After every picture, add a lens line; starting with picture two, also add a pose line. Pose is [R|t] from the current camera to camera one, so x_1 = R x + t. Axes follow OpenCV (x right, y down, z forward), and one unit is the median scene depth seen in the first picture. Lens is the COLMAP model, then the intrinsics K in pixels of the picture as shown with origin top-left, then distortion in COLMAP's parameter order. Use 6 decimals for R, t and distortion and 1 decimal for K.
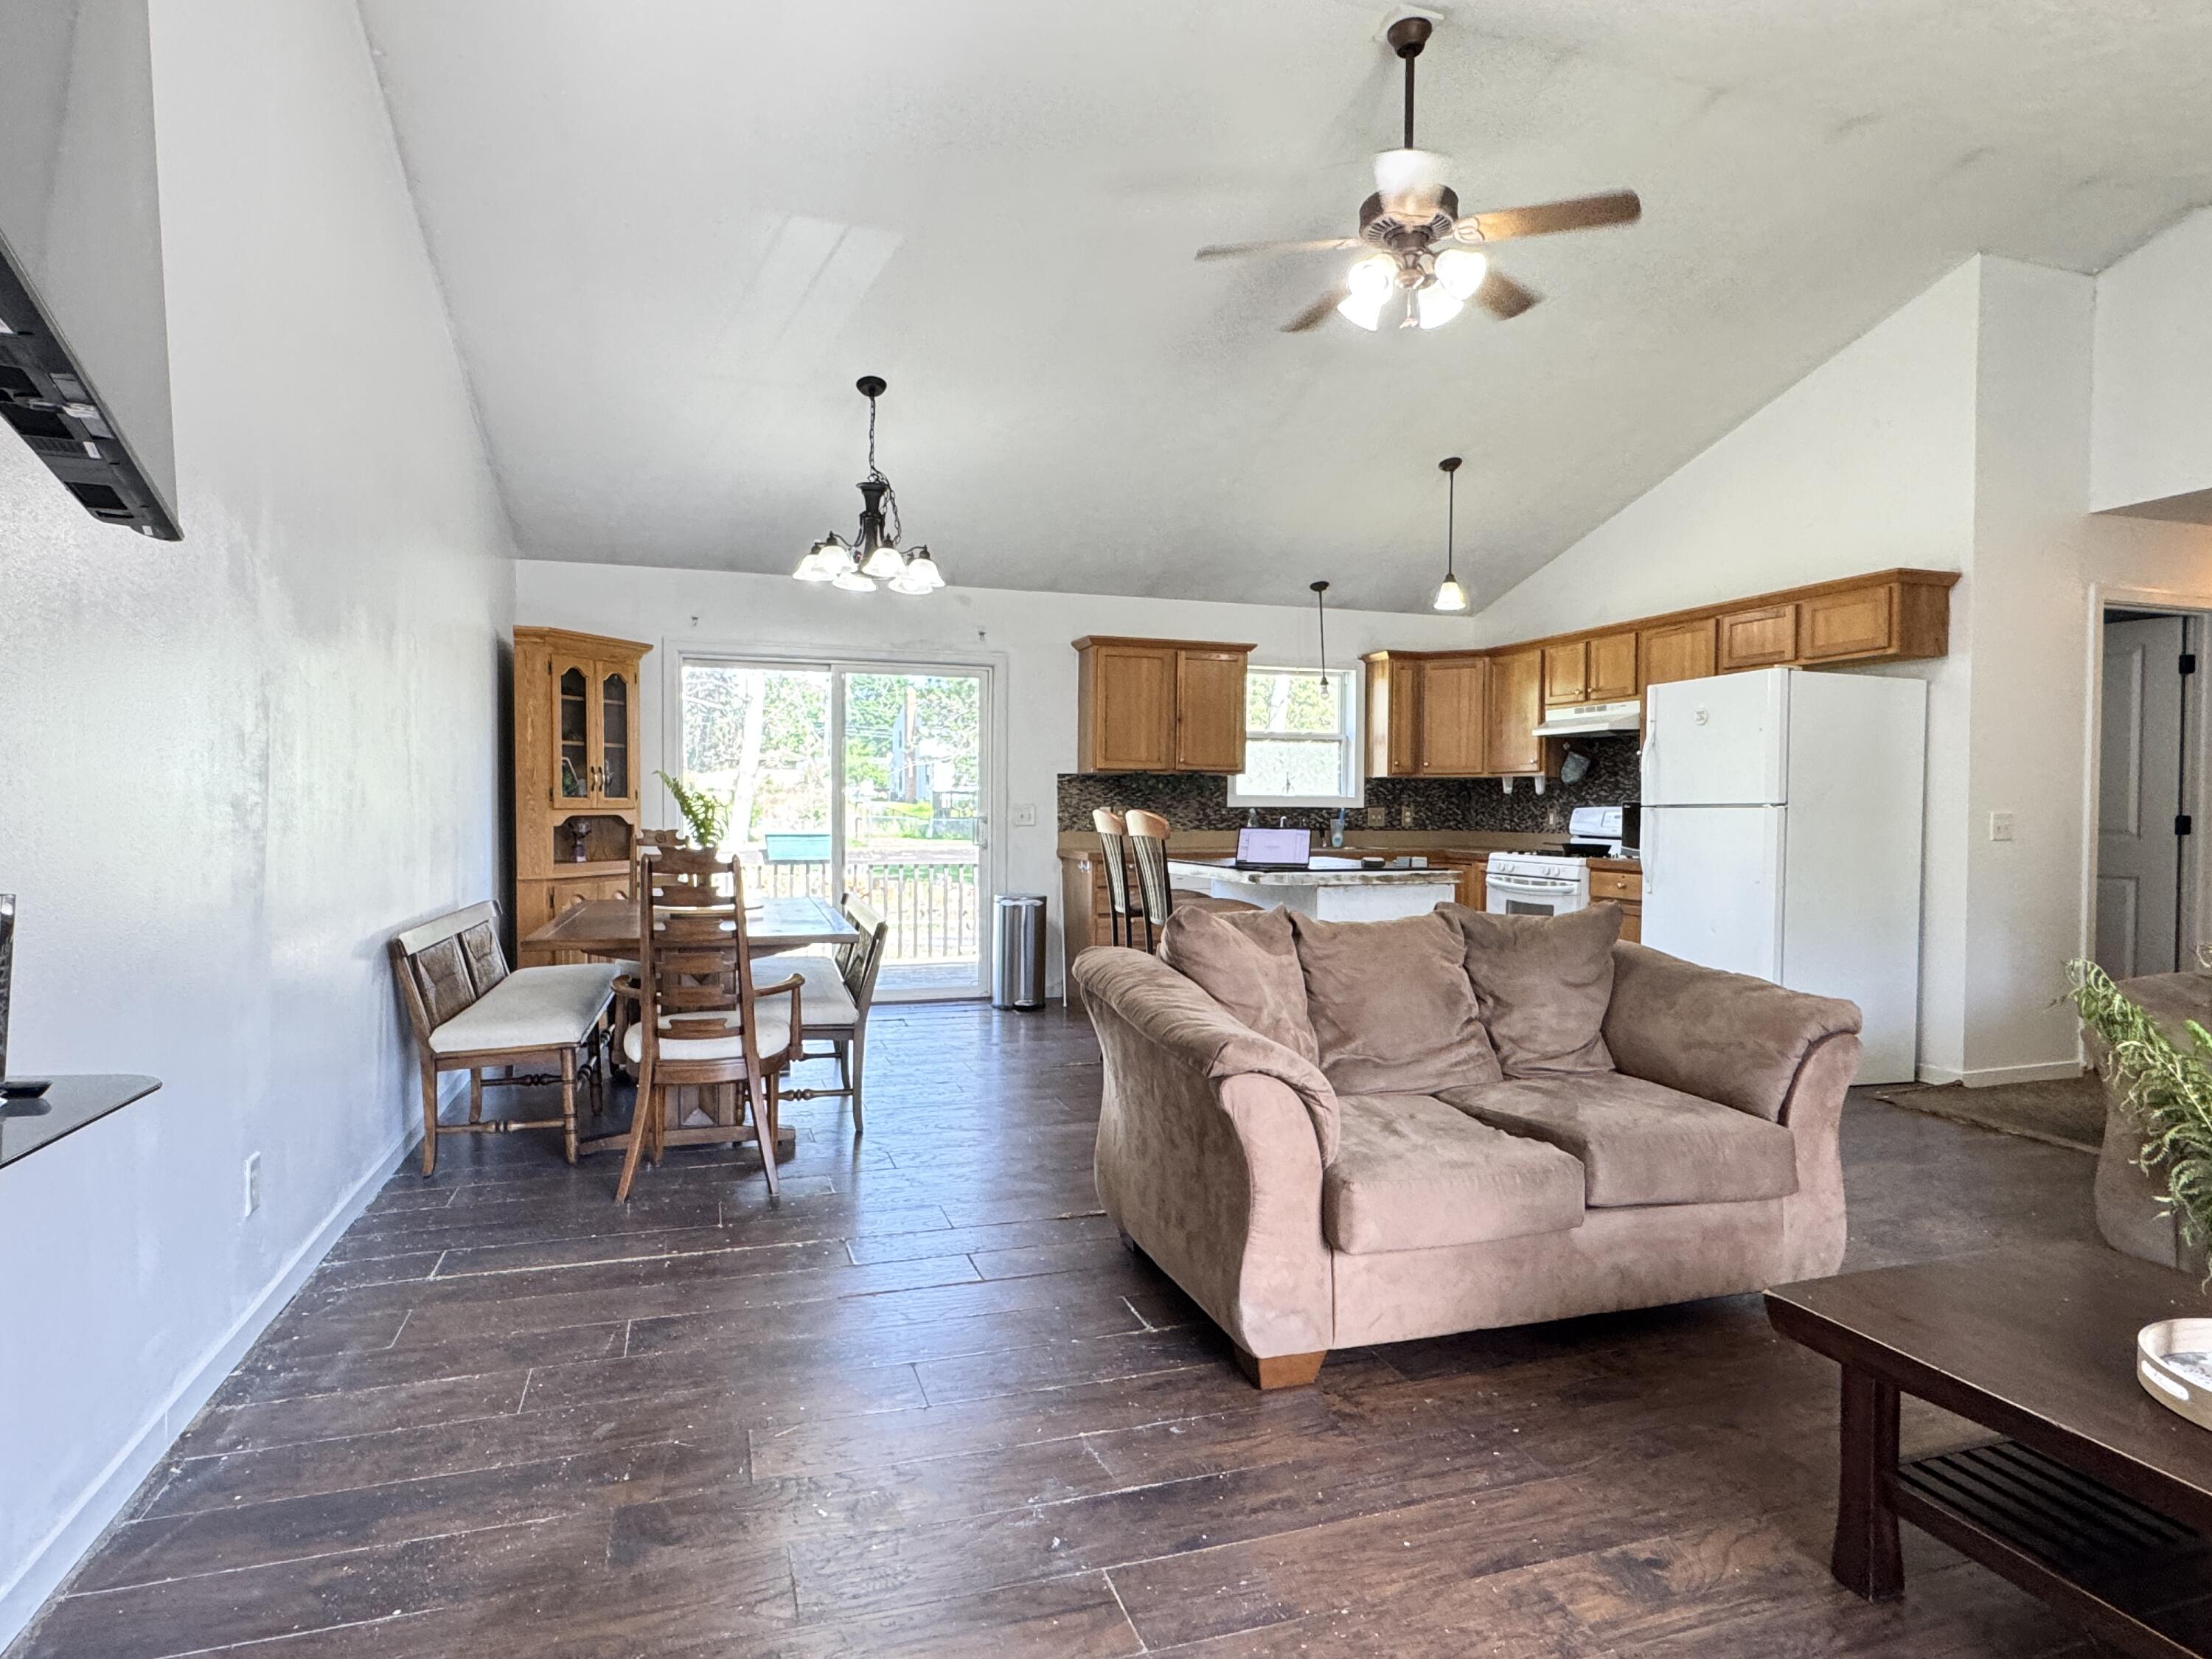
lens RADIAL K [[1226.5, 0, 1098.8], [0, 1226.5, 831.4], [0, 0, 1]] dist [-0.003140, 0.000277]
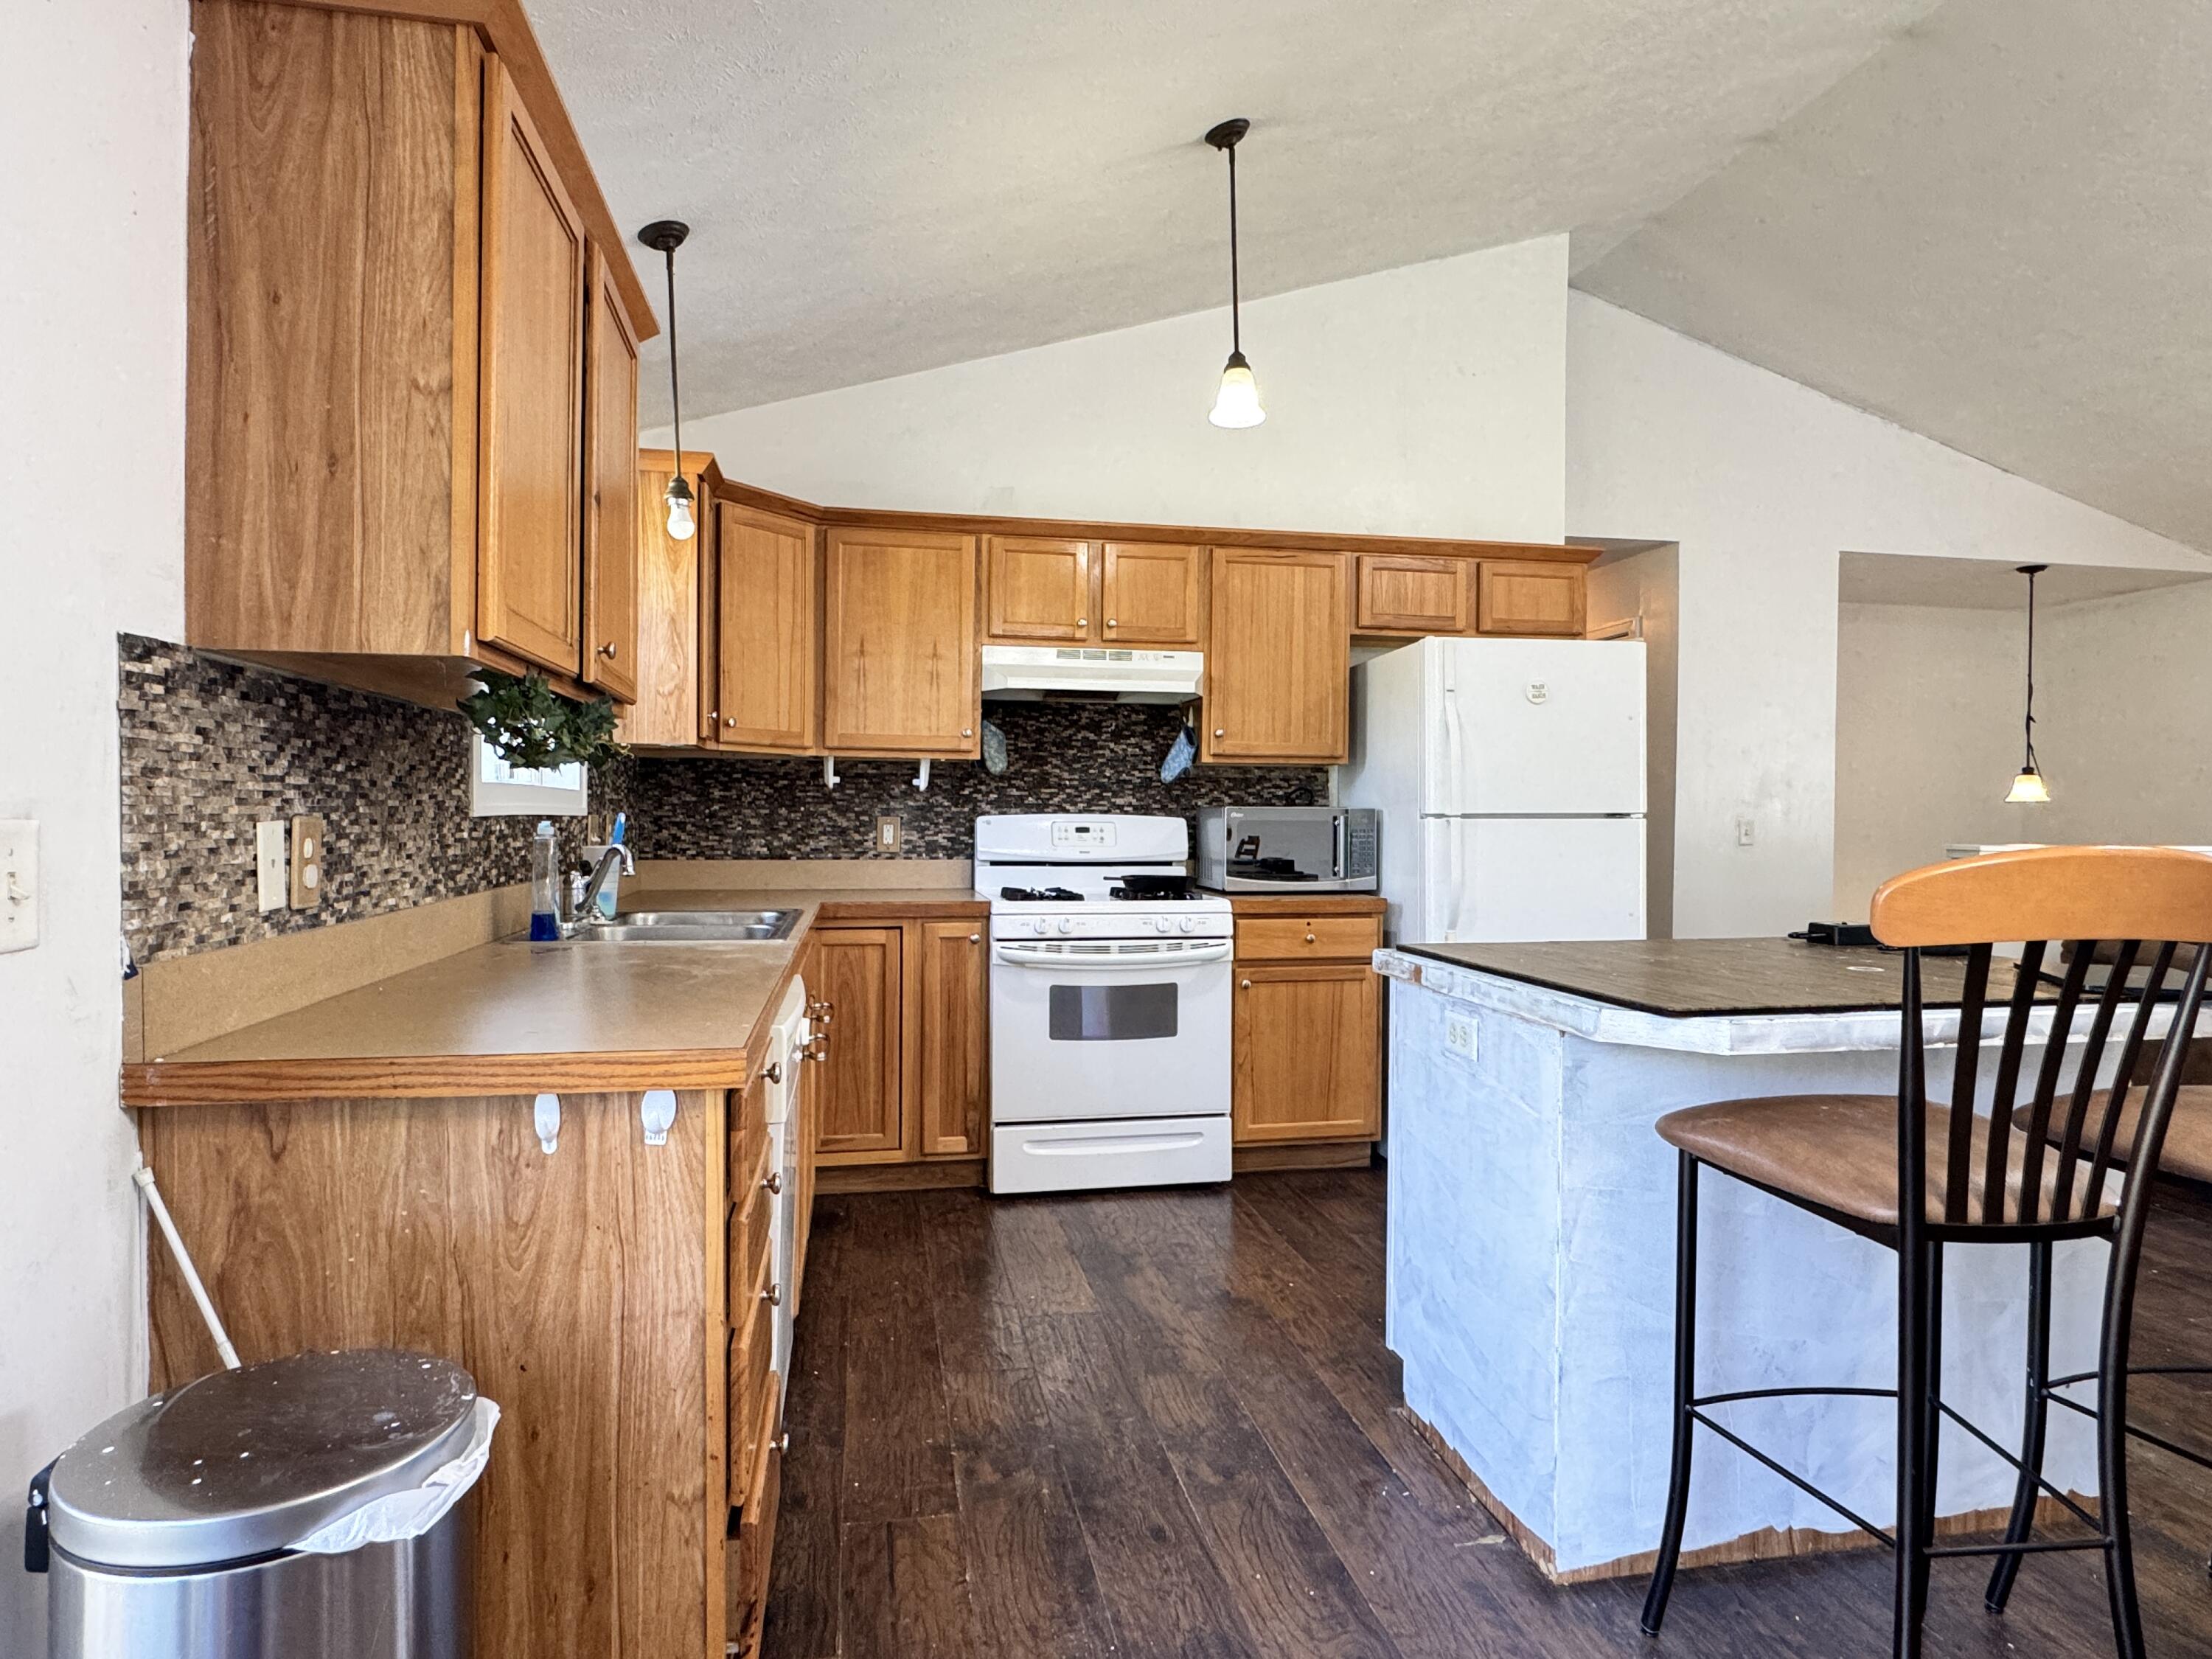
lens RADIAL K [[1226.5, 0, 1099.6], [0, 1226.5, 830.6], [0, 0, 1]] dist [-0.003140, 0.000277]
pose [[0.127421, -0.017573, 0.991693, -0.229029], [0.015100, 0.999762, 0.015776, -0.024037], [-0.991734, 0.012965, 0.127656, 1.022487]]
